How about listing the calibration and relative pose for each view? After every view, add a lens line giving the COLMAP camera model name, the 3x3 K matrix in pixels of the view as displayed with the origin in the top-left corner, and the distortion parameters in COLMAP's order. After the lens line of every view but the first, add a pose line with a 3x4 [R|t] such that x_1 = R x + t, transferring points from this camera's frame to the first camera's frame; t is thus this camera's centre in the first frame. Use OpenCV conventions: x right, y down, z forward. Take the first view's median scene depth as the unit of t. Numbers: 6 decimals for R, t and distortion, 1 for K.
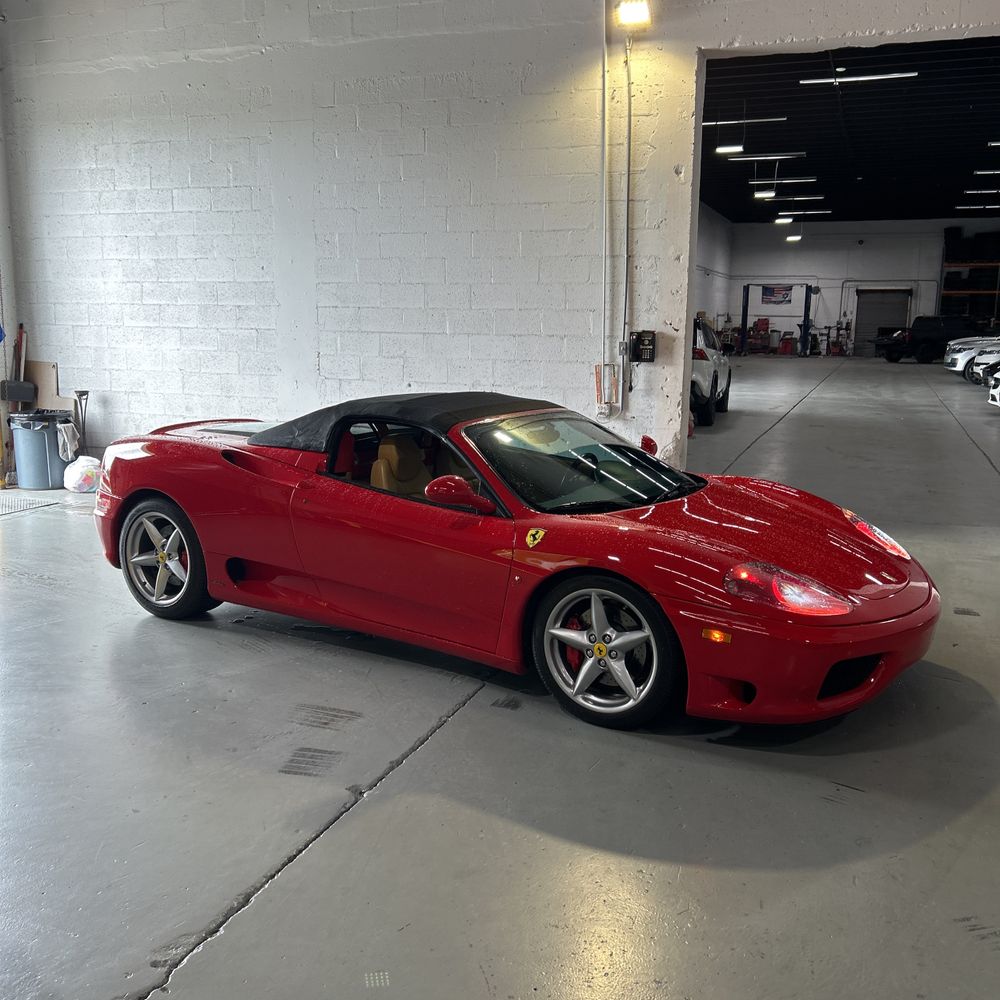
lens RADIAL K [[1001.4, 0, 502.4], [0, 1001.4, 486.5], [0, 0, 1]] dist [0.149655, -0.417258]
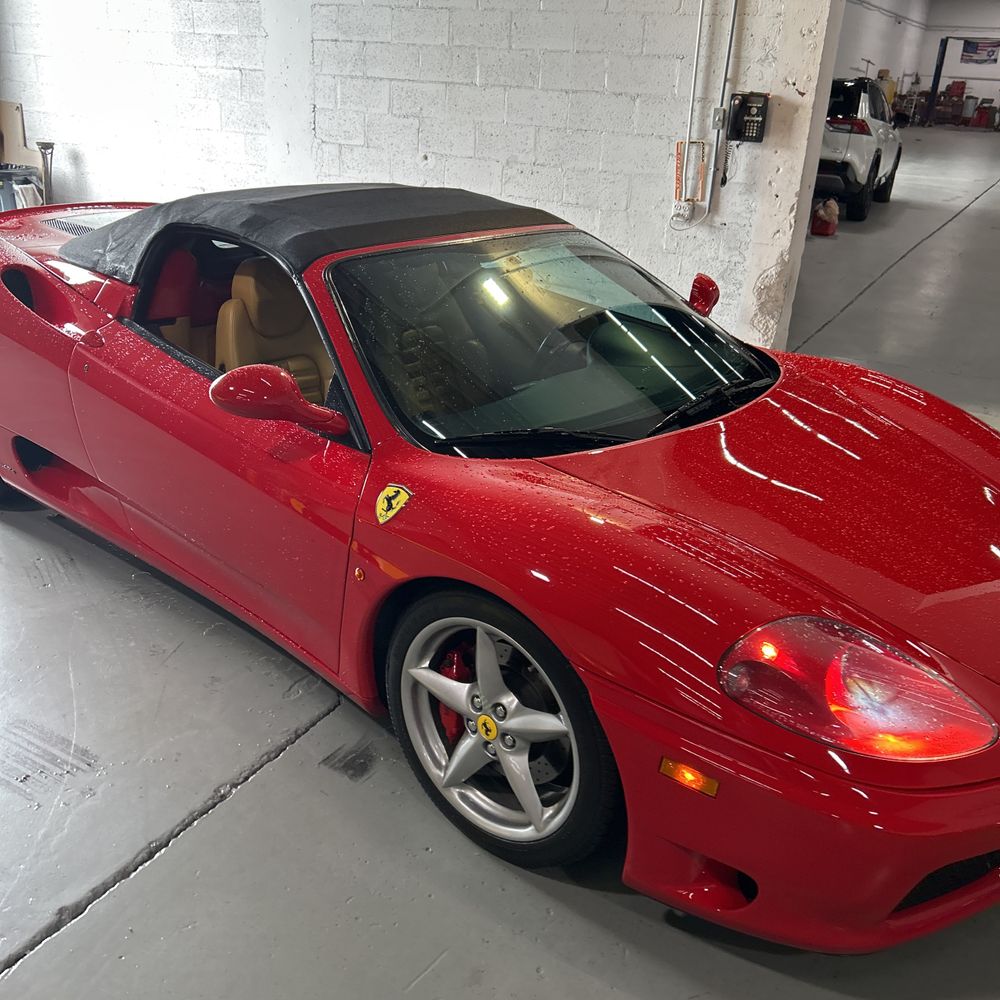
lens RADIAL K [[1012.9, 0, 486.5], [0, 1012.9, 490.9], [0, 0, 1]] dist [0.026317, -0.024060]
pose [[0.986659, 0.094267, -0.132728, 0.078679], [-0.061500, 0.970709, 0.232255, -0.042650], [0.150734, -0.220994, 0.963556, 0.255608]]
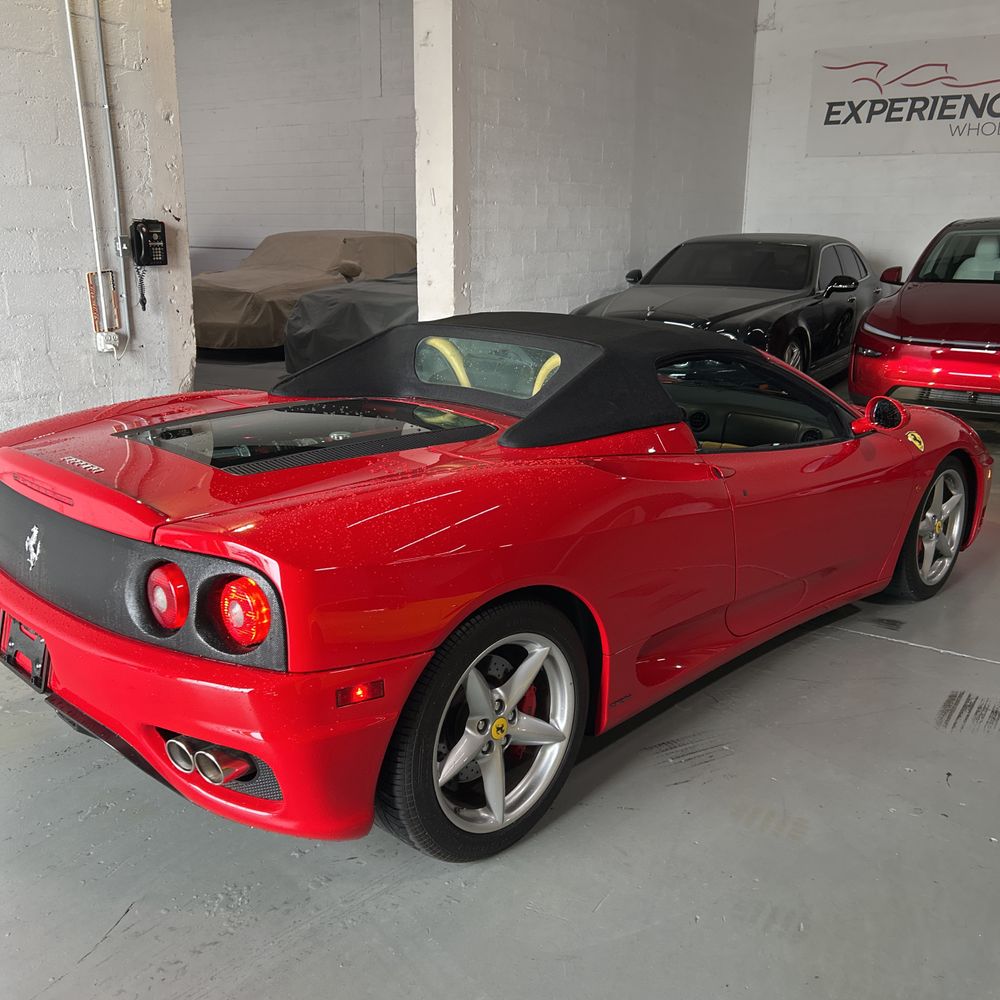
lens RADIAL K [[1012.9, 0, 486.5], [0, 1012.9, 490.9], [0, 0, 1]] dist [0.026317, -0.024060]
pose [[0.220114, -0.259596, 0.940298, -0.508861], [0.152467, 0.961248, 0.229689, -0.097754], [-0.963485, 0.092806, 0.251164, 0.597664]]
